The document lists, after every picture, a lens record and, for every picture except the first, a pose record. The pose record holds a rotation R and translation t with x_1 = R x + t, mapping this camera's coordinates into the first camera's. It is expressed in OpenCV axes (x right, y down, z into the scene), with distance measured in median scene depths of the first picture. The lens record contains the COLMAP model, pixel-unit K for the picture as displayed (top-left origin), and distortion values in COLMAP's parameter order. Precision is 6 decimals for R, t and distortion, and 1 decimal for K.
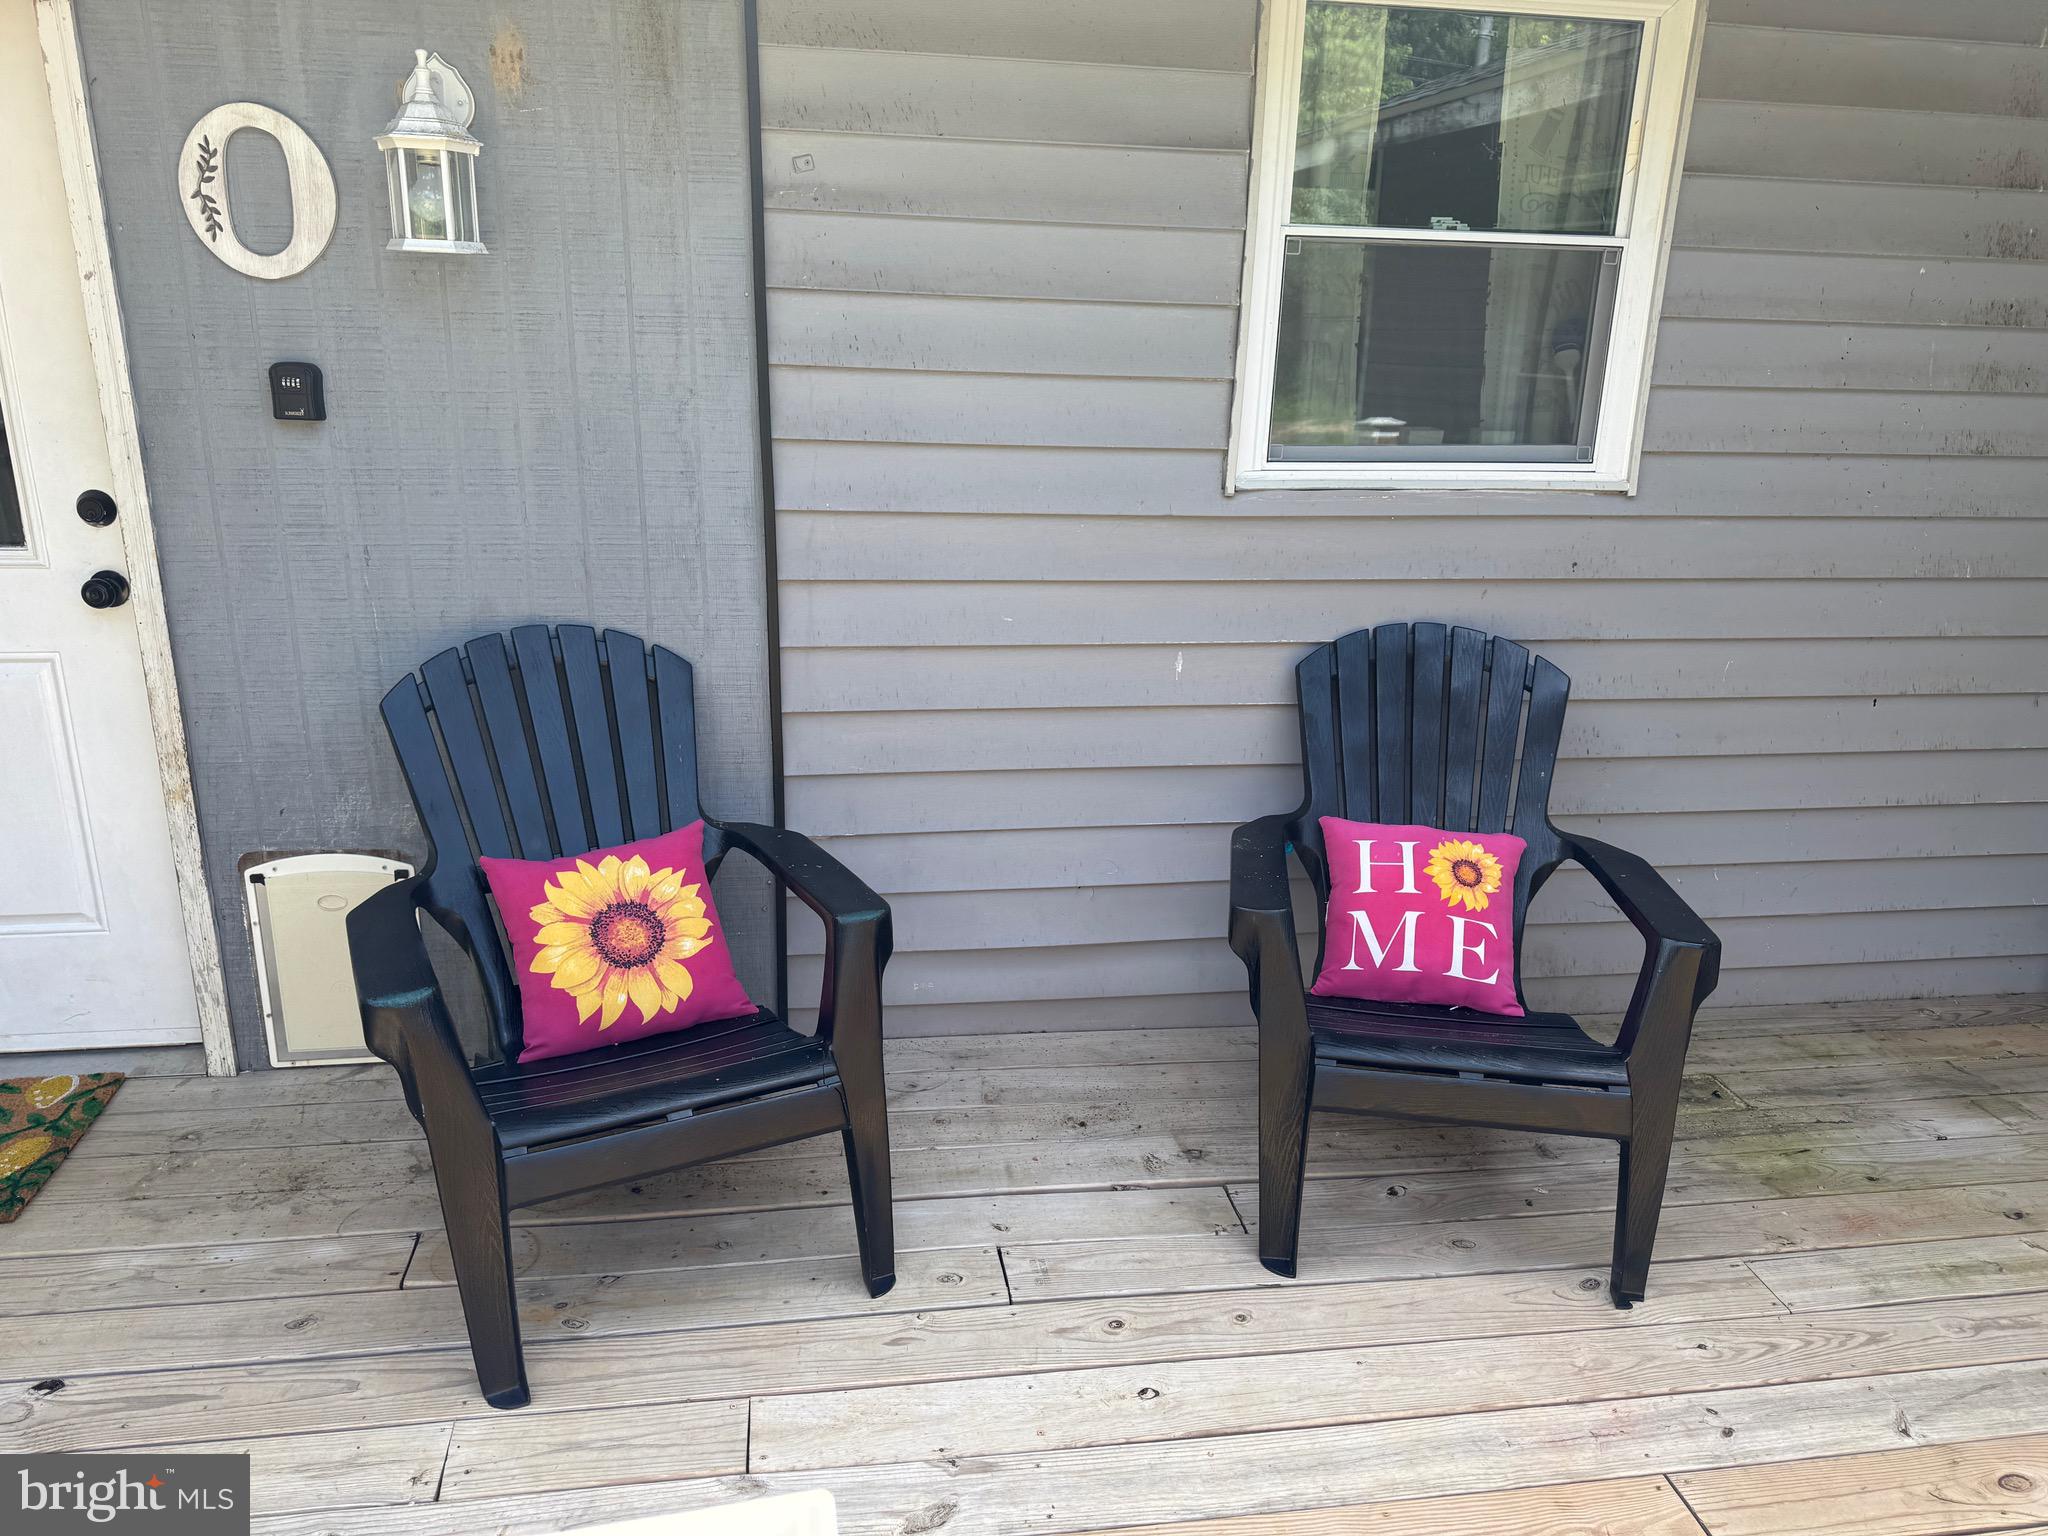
lens RADIAL K [[1472.6, 0, 1015.3], [0, 1472.6, 771.7], [0, 0, 1]] dist [0.020865, -0.034128]
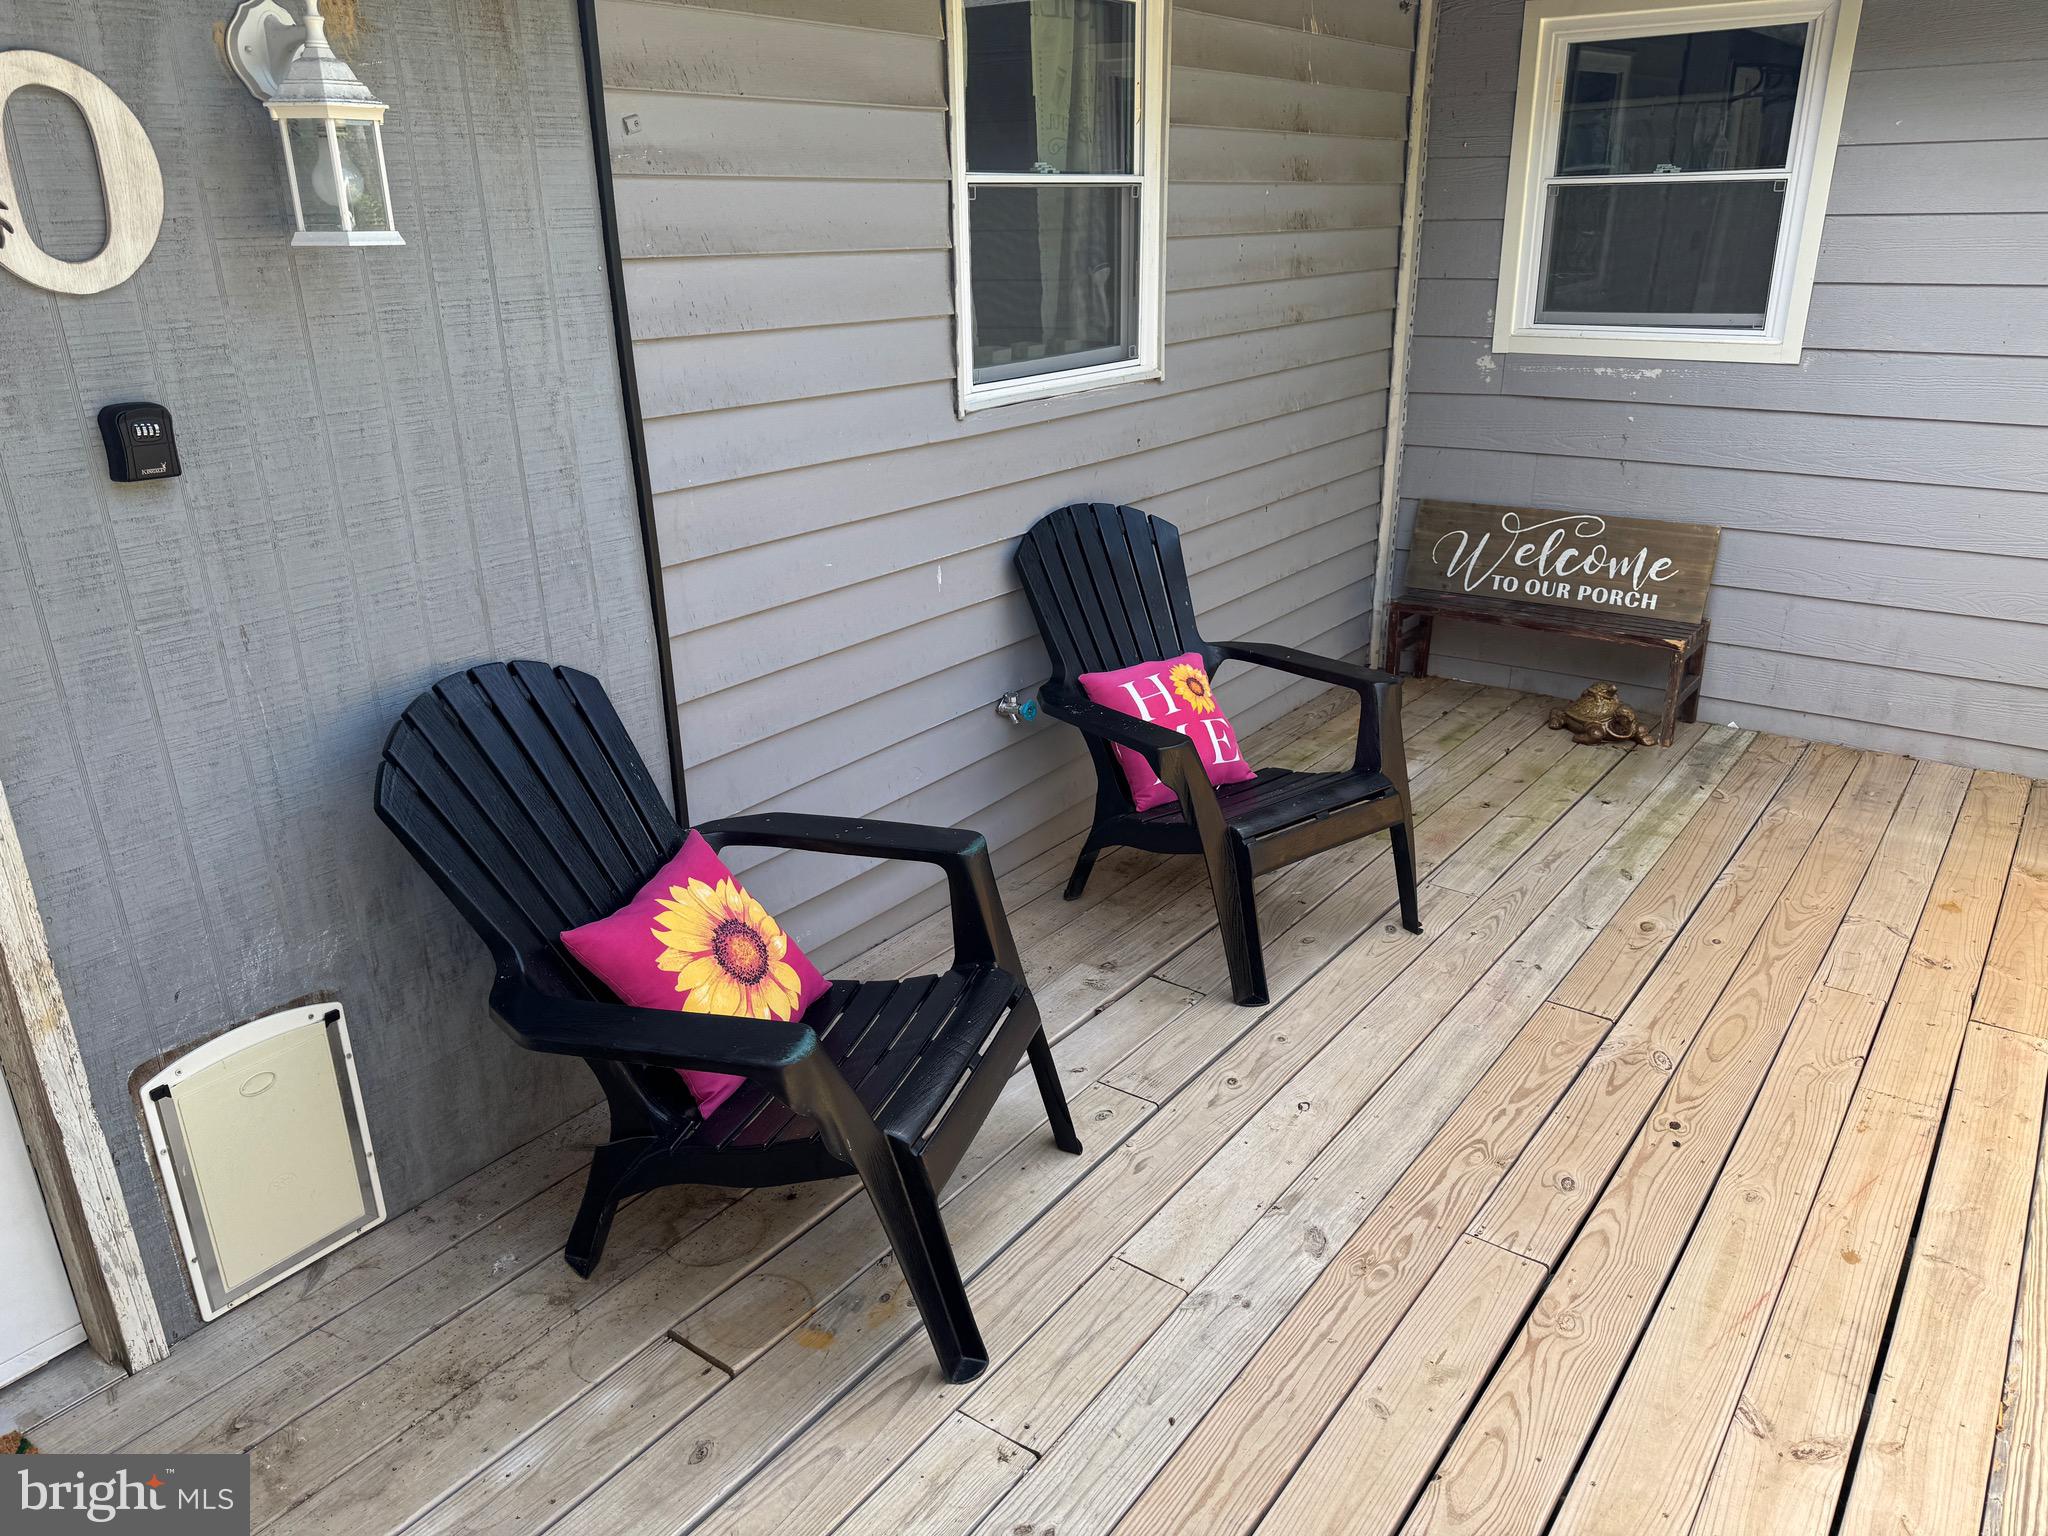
lens RADIAL K [[1472.6, 0, 1019.1], [0, 1472.6, 778.1], [0, 0, 1]] dist [0.020865, -0.034128]
pose [[0.710289, -0.288470, 0.642086, -0.667442], [0.240882, 0.956709, 0.163352, -0.103716], [-0.661412, 0.038640, 0.749027, 0.142341]]
